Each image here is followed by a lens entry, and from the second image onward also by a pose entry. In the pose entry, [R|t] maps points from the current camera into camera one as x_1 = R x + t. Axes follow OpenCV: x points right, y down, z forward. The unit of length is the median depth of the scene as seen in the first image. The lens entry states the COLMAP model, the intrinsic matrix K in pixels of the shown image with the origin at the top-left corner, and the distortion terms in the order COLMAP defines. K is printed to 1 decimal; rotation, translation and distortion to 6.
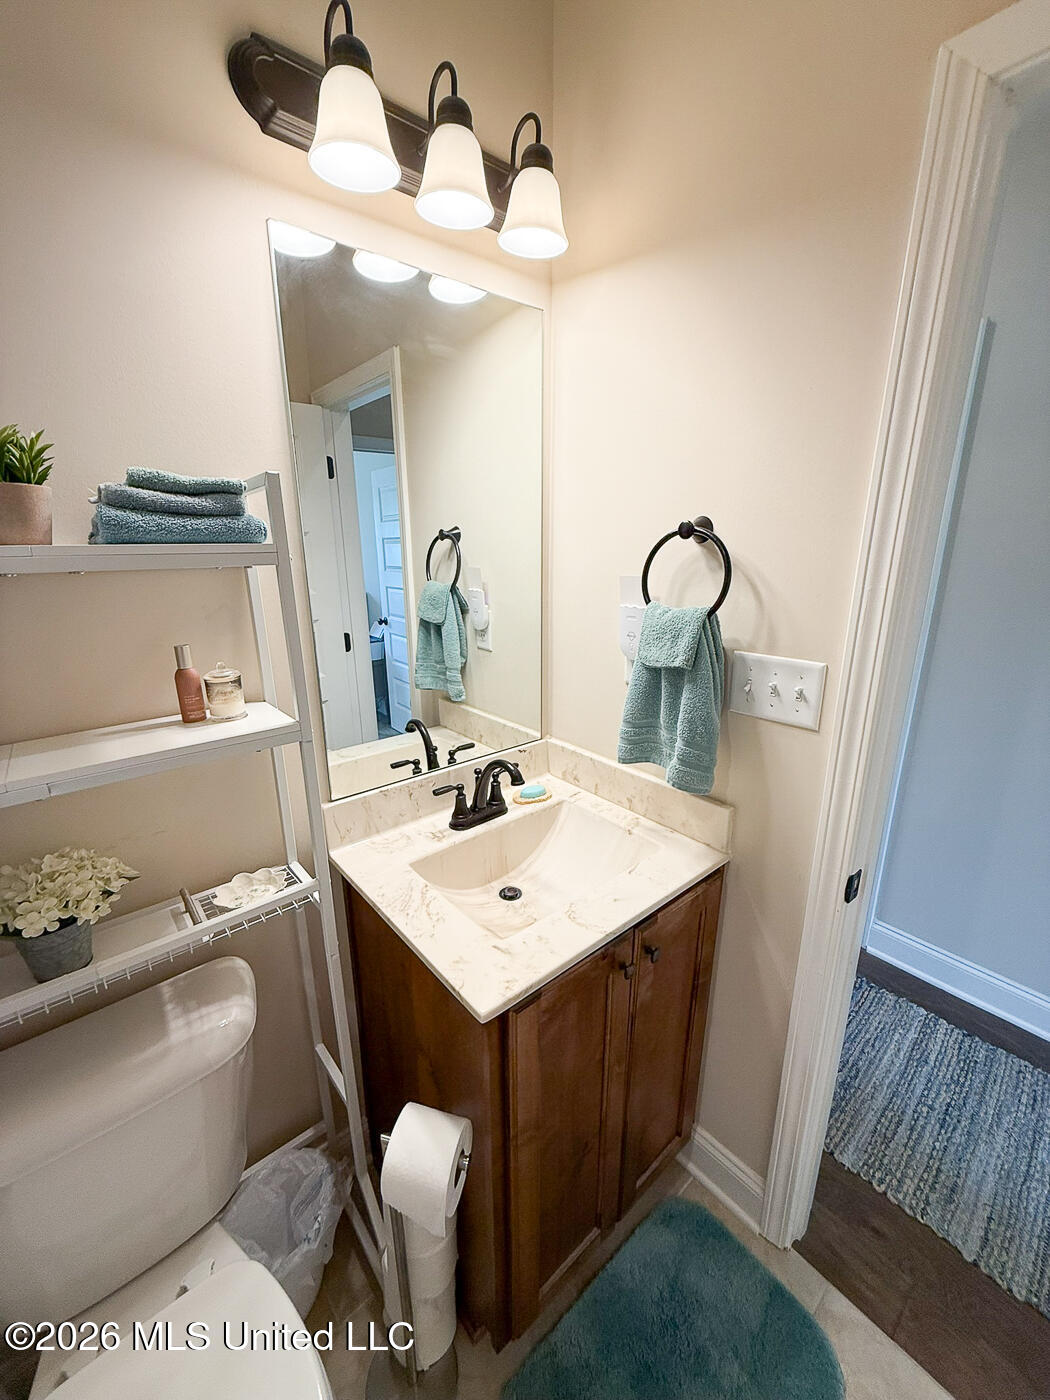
lens RADIAL K [[558.0, 0, 519.2], [0, 558.0, 700.1], [0, 0, 1]] dist [0.000606, -0.000038]
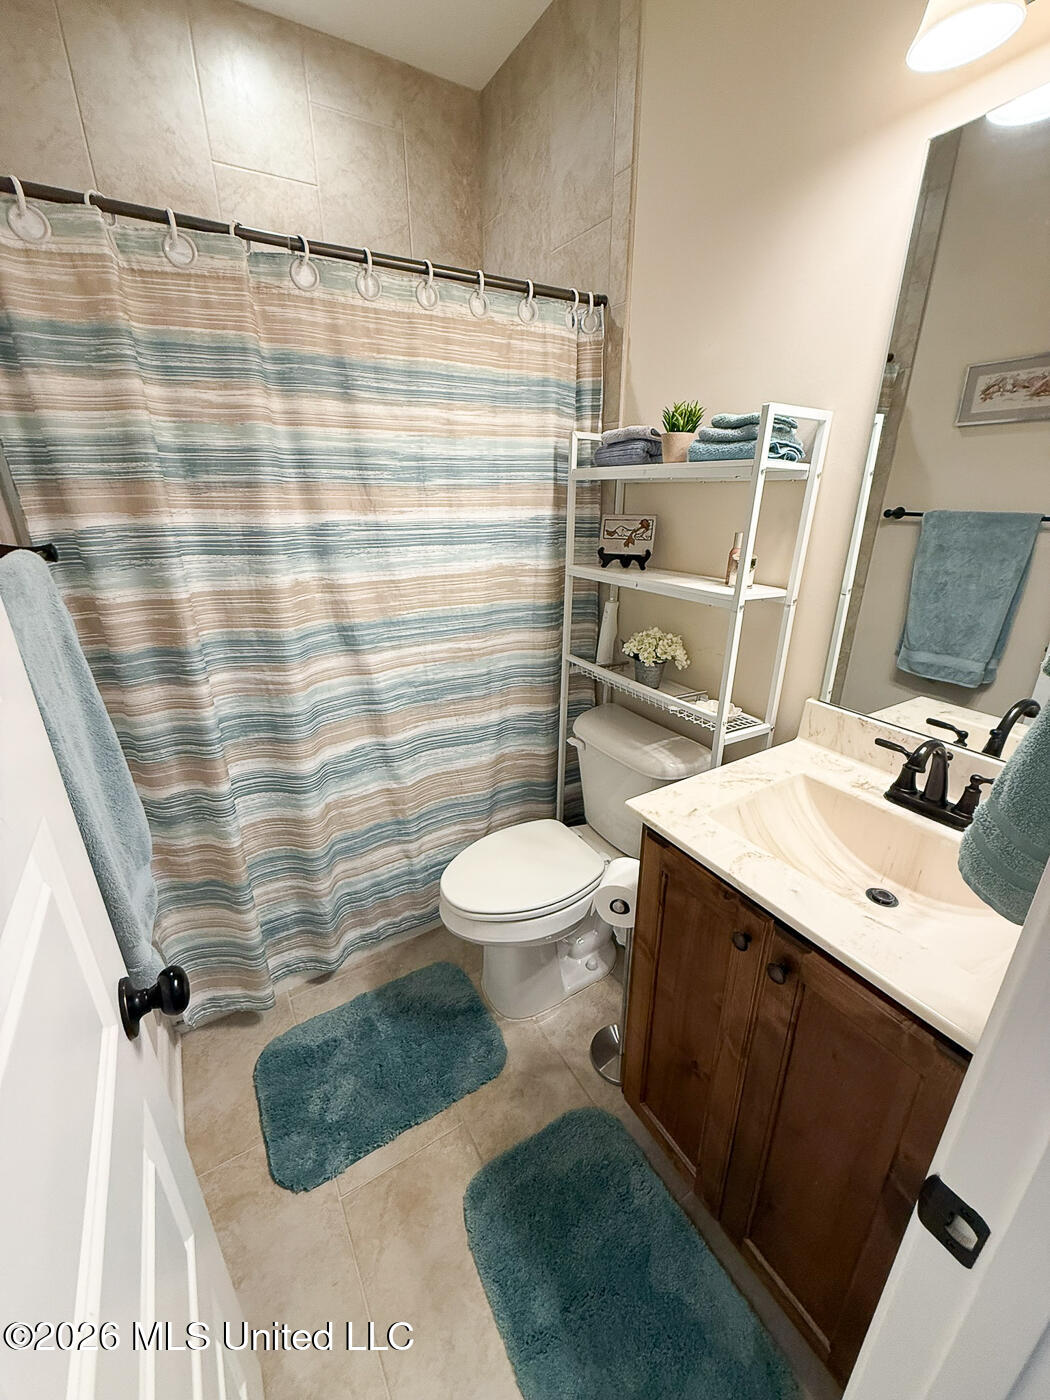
lens RADIAL K [[558.0, 0, 518.6], [0, 558.0, 700.5], [0, 0, 1]] dist [0.000606, -0.000038]
pose [[-0.169269, 0.359776, -0.917556, 0.976990], [-0.263740, 0.880502, 0.393901, -0.124539], [0.949626, 0.308671, -0.054154, 0.603561]]
